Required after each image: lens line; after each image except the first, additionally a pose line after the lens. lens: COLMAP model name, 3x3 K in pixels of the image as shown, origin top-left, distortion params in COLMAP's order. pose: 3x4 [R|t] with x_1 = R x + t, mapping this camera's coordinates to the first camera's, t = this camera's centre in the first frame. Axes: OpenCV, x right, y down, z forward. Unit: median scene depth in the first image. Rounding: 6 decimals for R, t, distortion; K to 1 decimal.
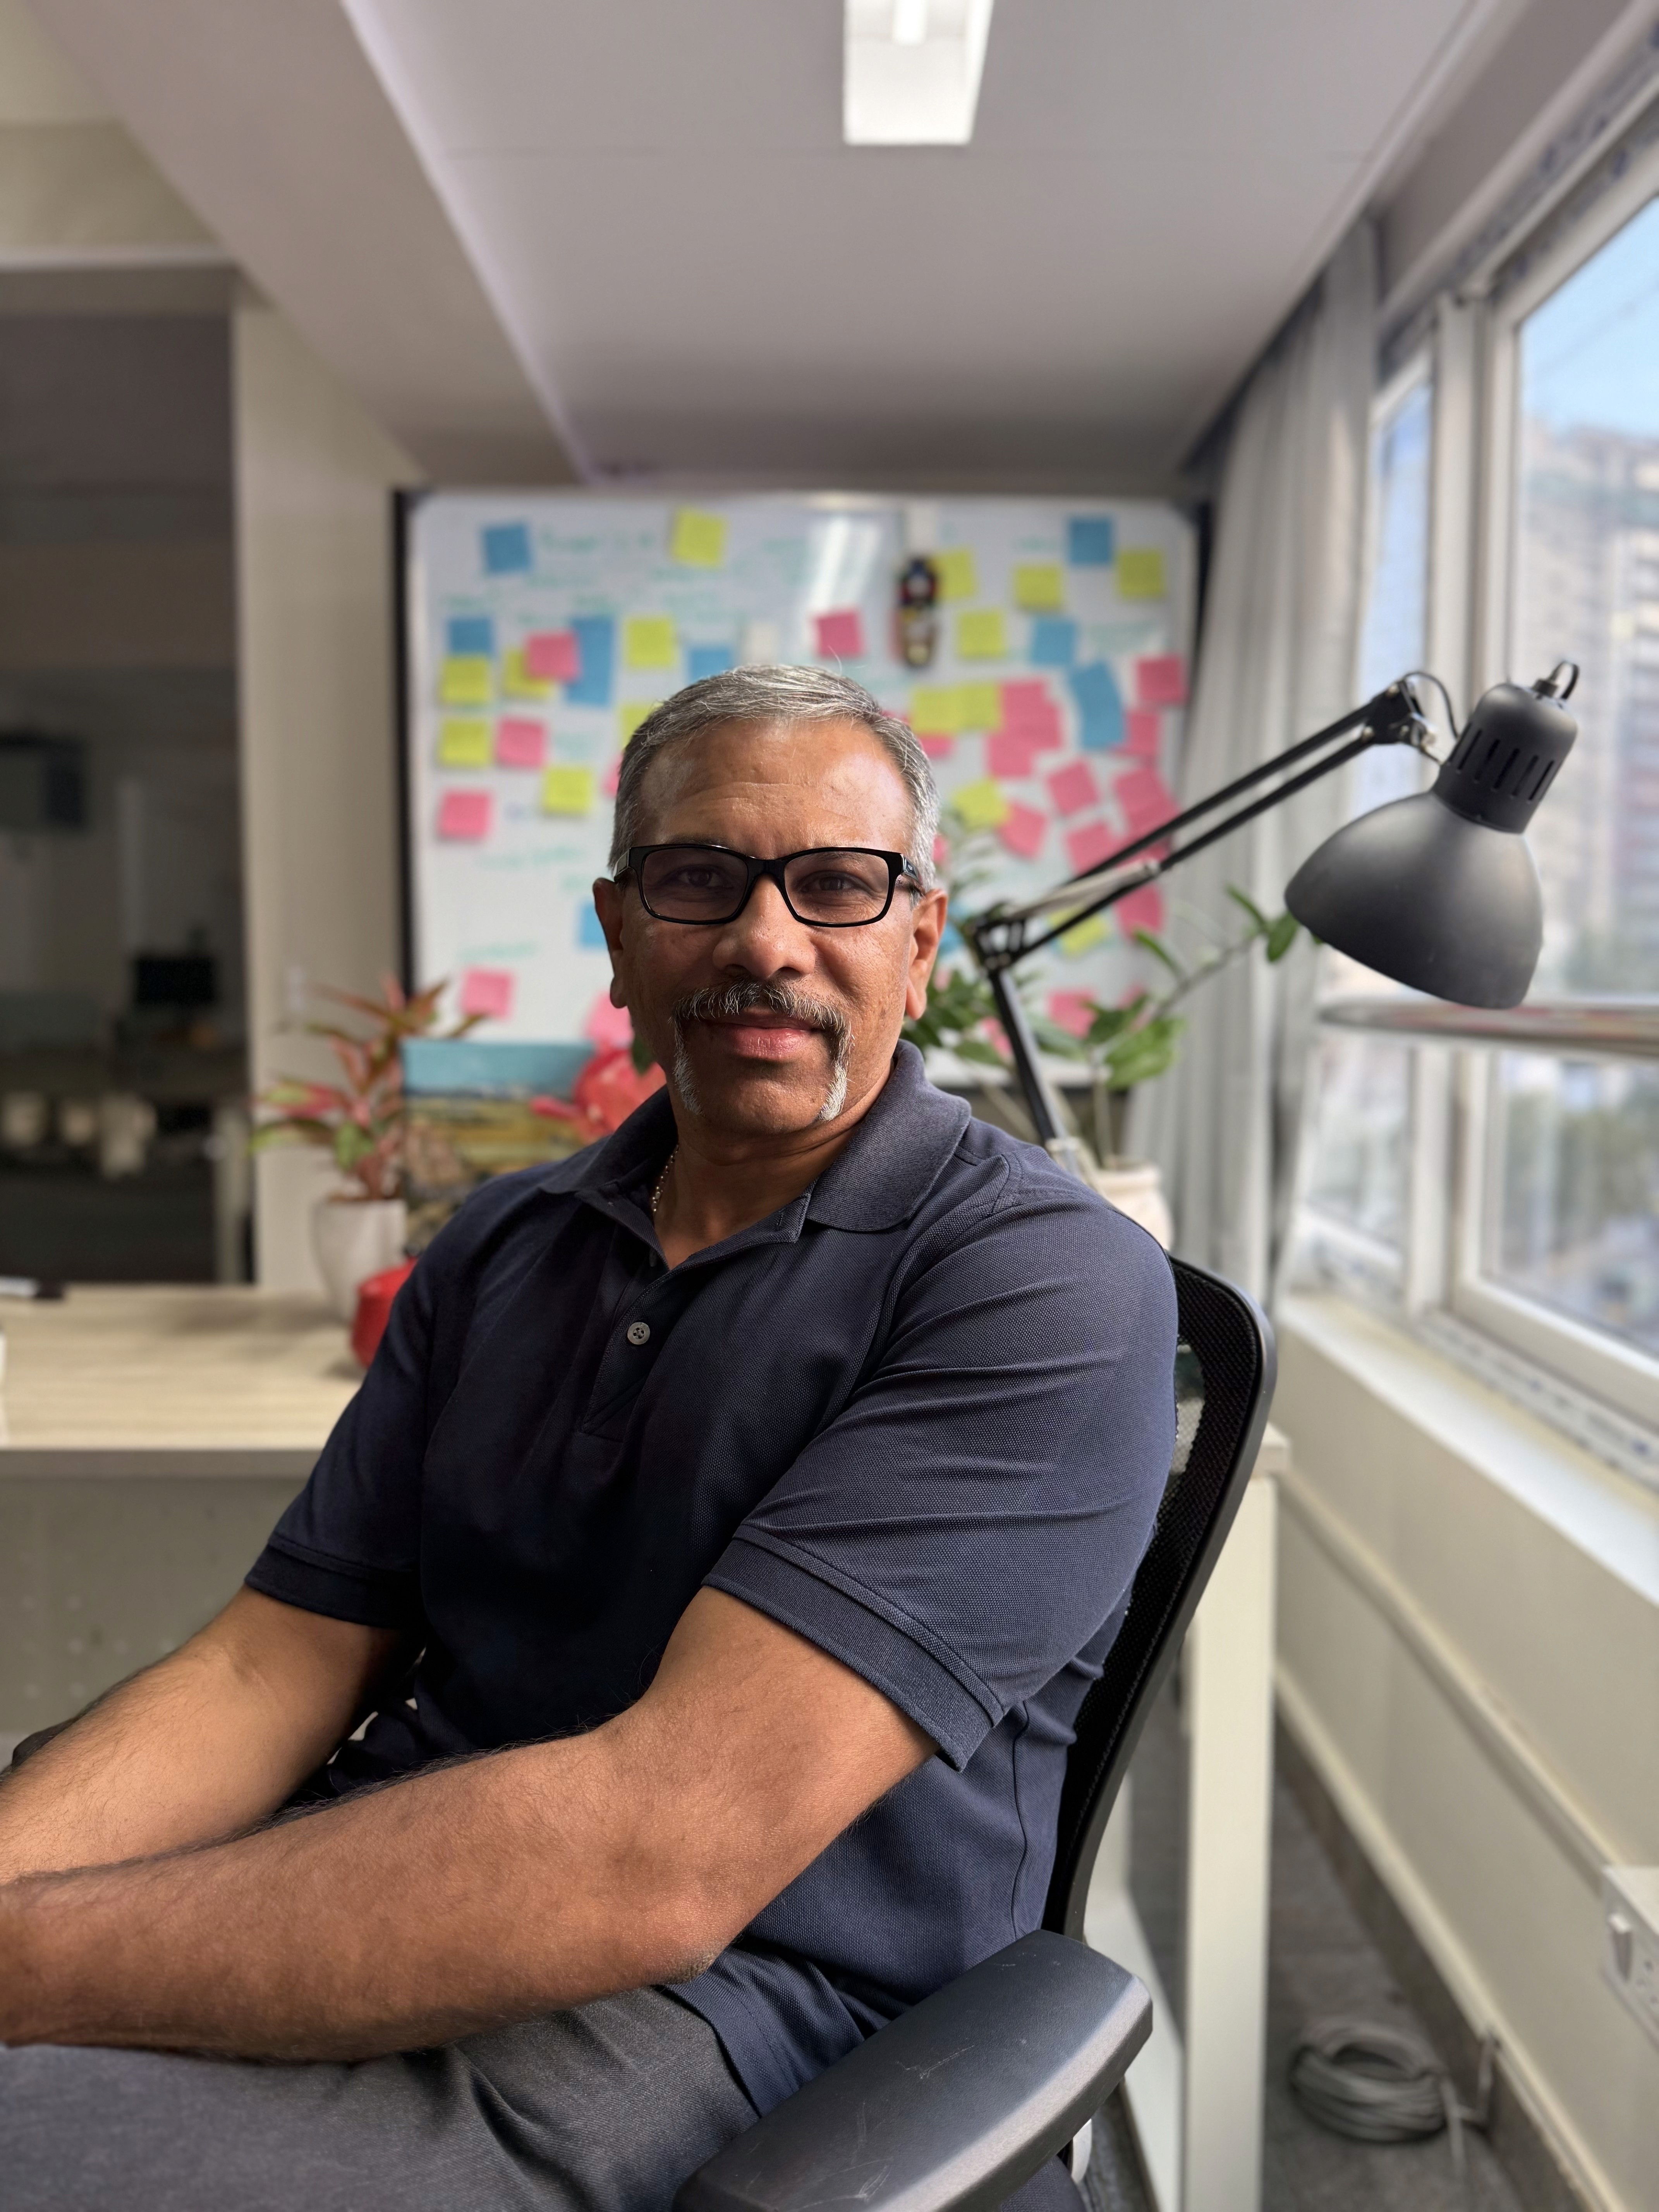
lens RADIAL K [[1566.4, 0, 835.3], [0, 1566.4, 1136.9], [0, 0, 1]] dist [-0.002219, -0.043296]
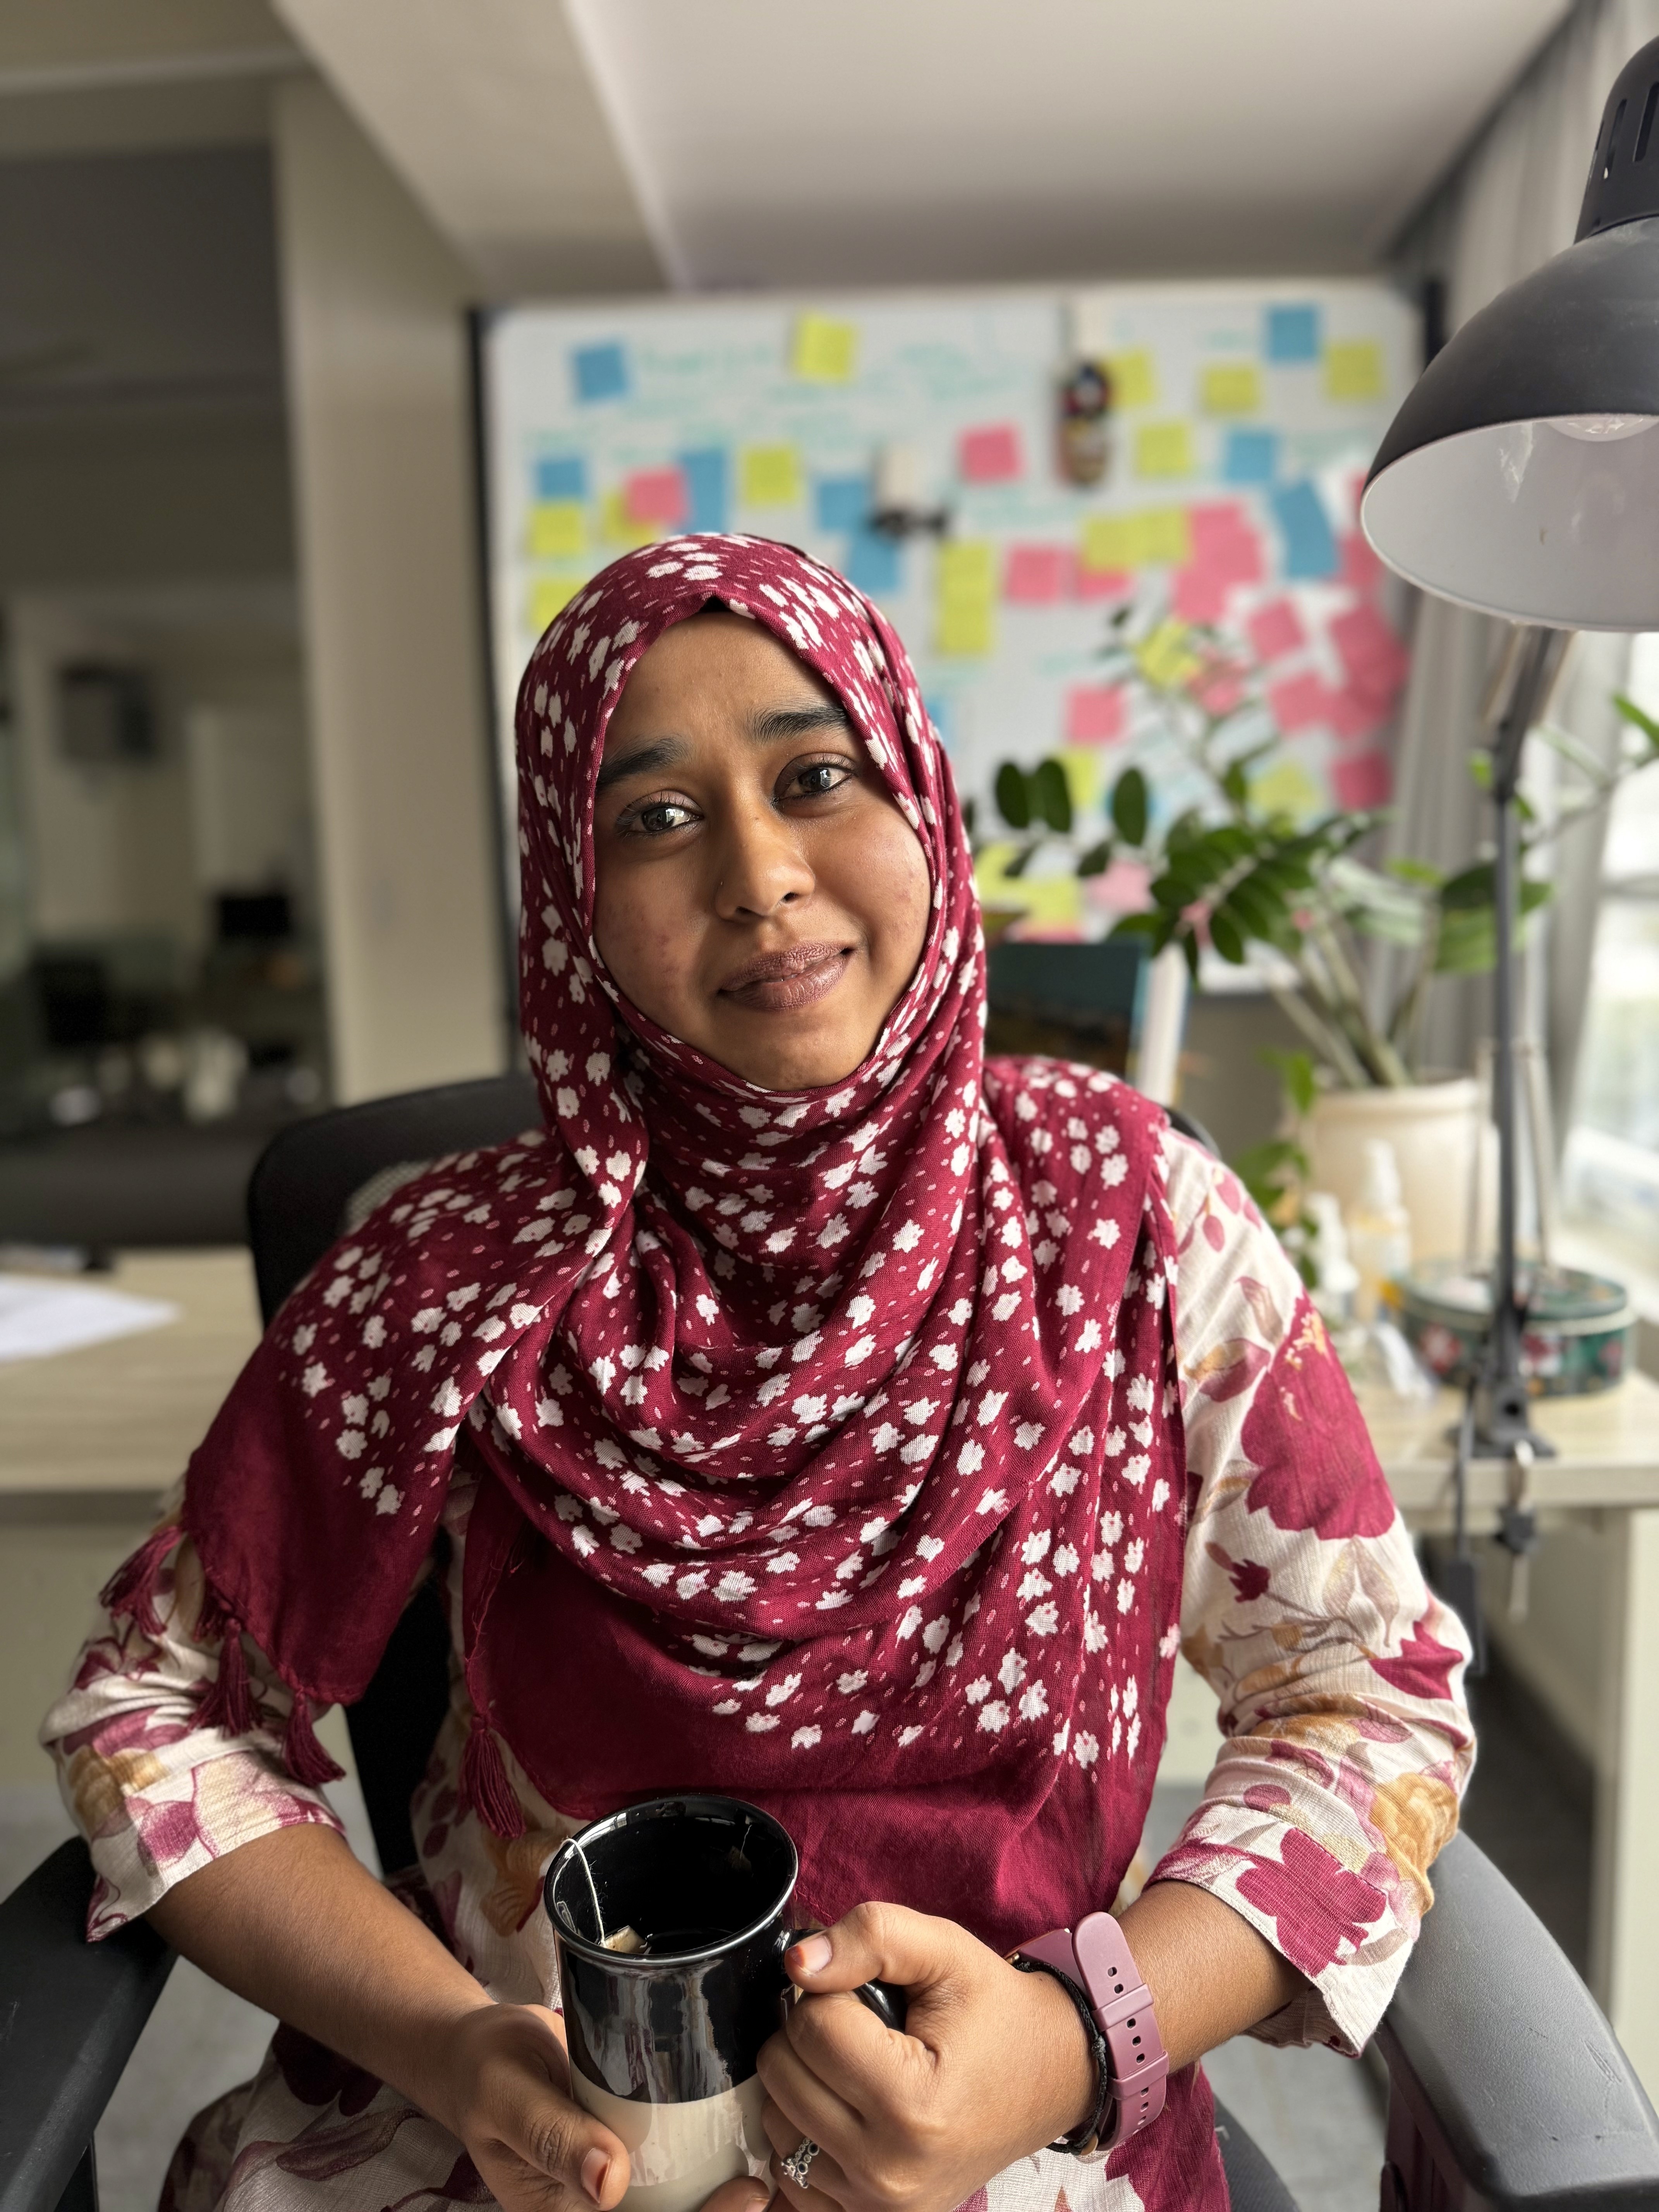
lens RADIAL K [[1566.4, 0, 836.8], [0, 1566.4, 1118.5], [0, 0, 1]] dist [-0.002219, -0.043296]
pose [[0.998398, -0.024751, -0.050878, -0.048057], [0.026654, 0.998958, 0.037059, 0.001304], [0.049908, -0.038355, 0.998017, 0.142508]]
